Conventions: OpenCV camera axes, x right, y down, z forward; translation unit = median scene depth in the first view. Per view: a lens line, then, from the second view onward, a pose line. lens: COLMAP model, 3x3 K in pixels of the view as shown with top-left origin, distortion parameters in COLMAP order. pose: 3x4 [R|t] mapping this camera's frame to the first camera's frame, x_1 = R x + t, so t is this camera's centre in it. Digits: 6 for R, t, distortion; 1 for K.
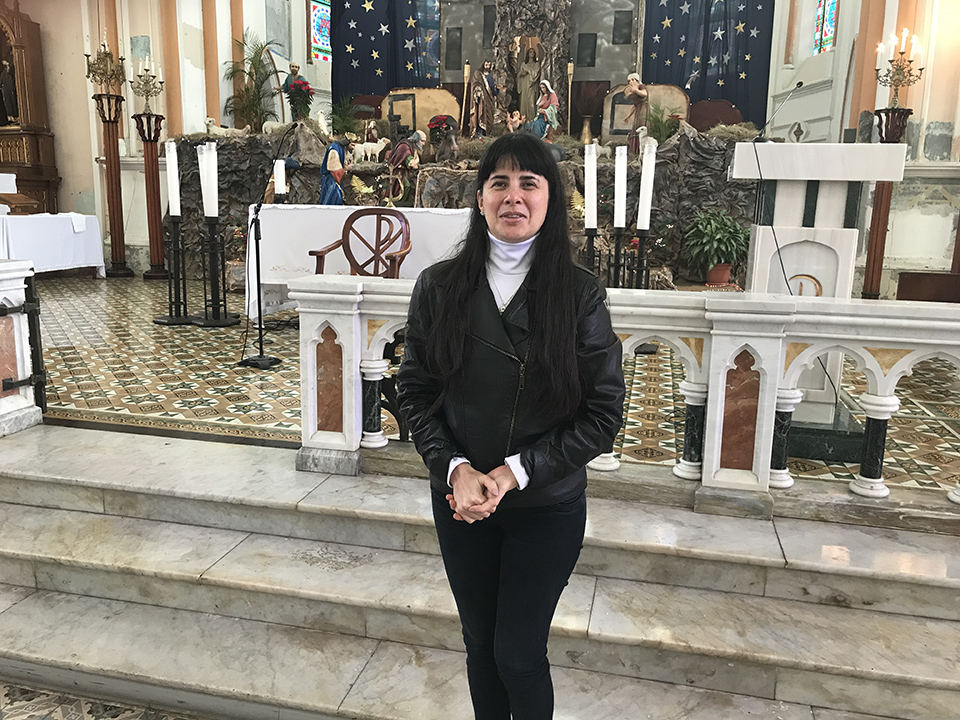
lens RADIAL K [[796.1, 0, 472.1], [0, 796.1, 352.0], [0, 0, 1]] dist [0.000325, 0.004527]
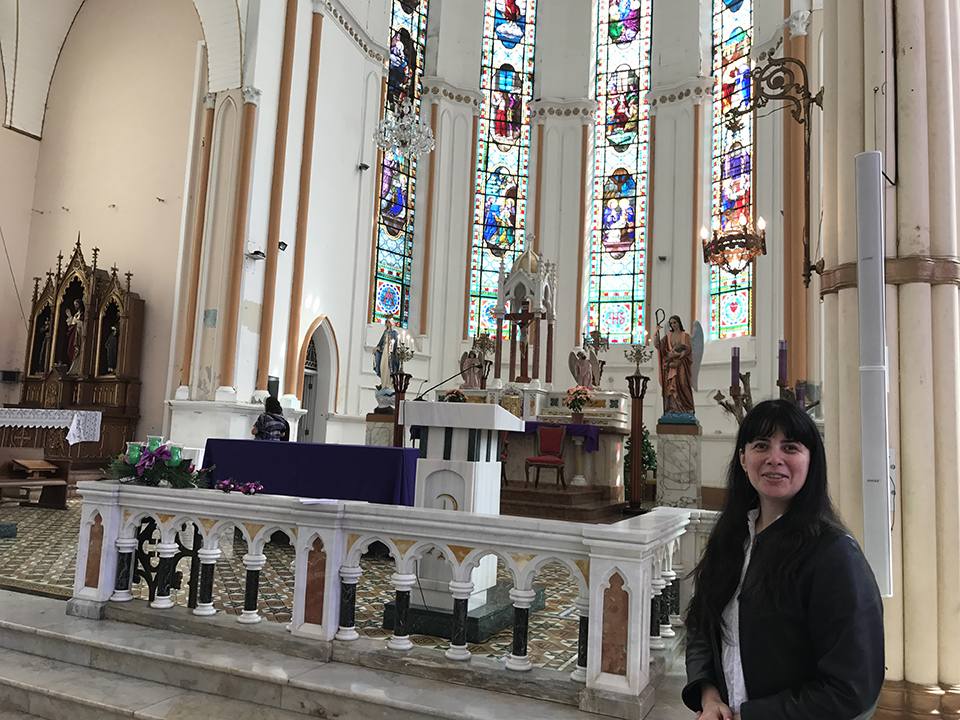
lens RADIAL K [[792.8, 0, 474.3], [0, 792.8, 352.0], [0, 0, 1]] dist [0.045362, -0.084510]
pose [[0.984449, 0.008479, -0.175466, 0.759487], [-0.060967, 0.953244, -0.295990, 0.077217], [0.164752, 0.302084, 0.938937, -0.387470]]
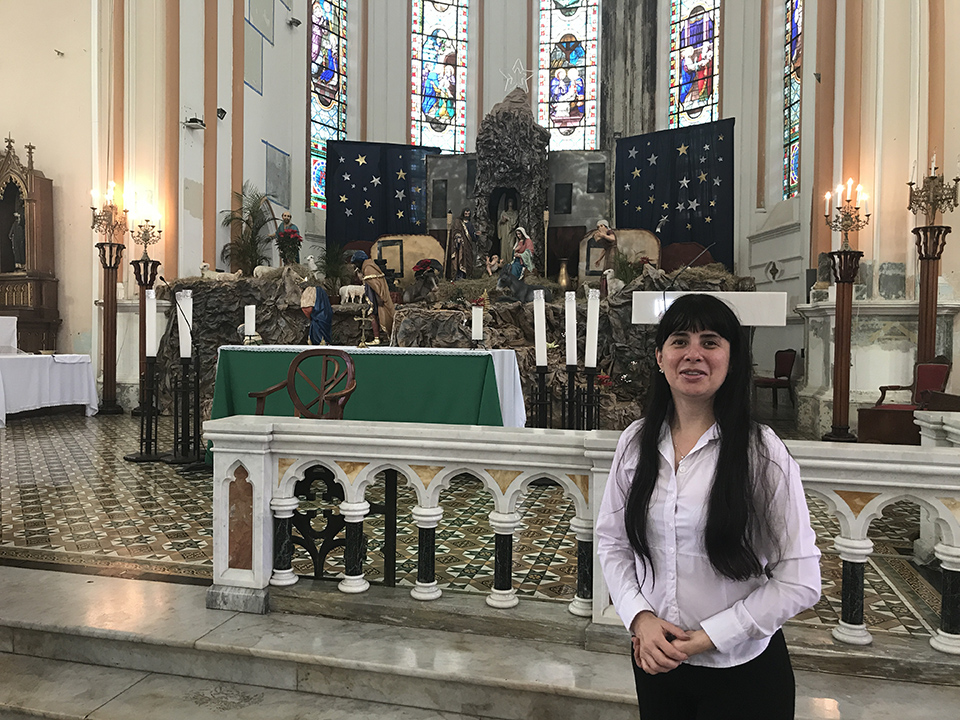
lens RADIAL K [[796.1, 0, 472.1], [0, 796.1, 352.0], [0, 0, 1]] dist [0.000325, 0.004527]
pose [[0.999886, -0.005982, -0.013849, 0.134399], [0.003596, 0.986060, -0.166354, -0.003779], [0.014651, 0.166285, 0.985969, -0.053543]]
